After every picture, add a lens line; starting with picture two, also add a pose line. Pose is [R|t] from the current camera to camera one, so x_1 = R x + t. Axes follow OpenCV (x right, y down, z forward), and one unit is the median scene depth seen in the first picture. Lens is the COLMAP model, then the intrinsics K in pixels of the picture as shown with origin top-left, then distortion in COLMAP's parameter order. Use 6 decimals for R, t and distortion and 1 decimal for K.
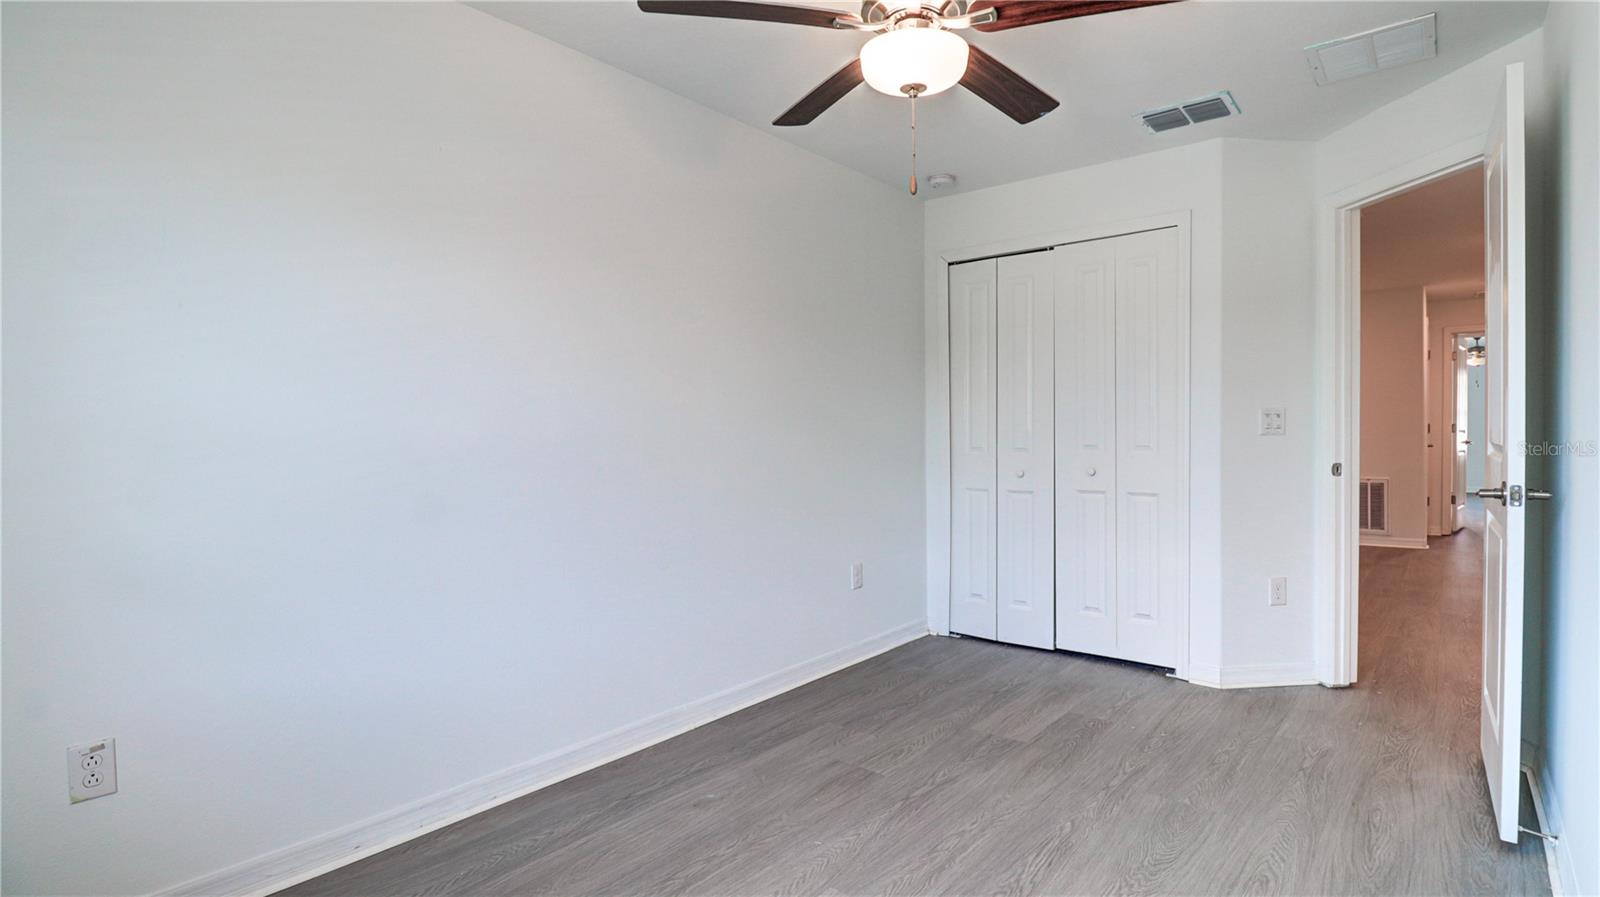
lens RADIAL K [[775.9, 0, 827.9], [0, 775.9, 440.6], [0, 0, 1]] dist [0.003014, -0.014834]
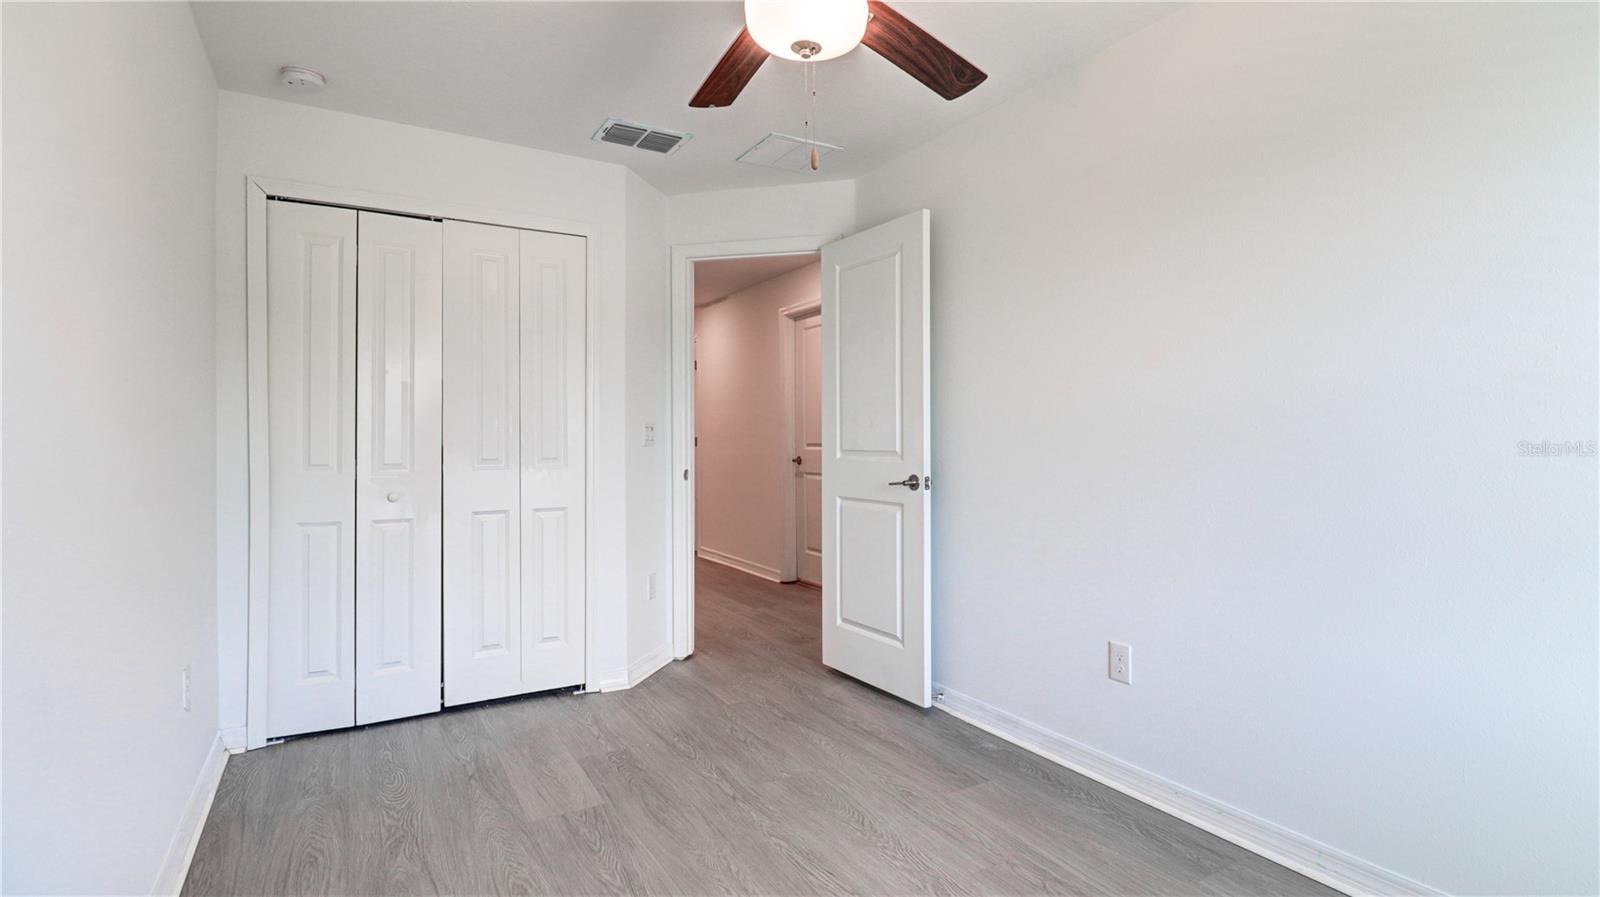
lens RADIAL K [[775.9, 0, 827.9], [0, 775.9, 440.6], [0, 0, 1]] dist [0.003014, -0.014834]
pose [[0.332888, 0.003209, 0.942961, -0.402818], [0.010006, 0.999926, -0.006936, -0.005485], [-0.942913, 0.011744, 0.332831, 0.398069]]
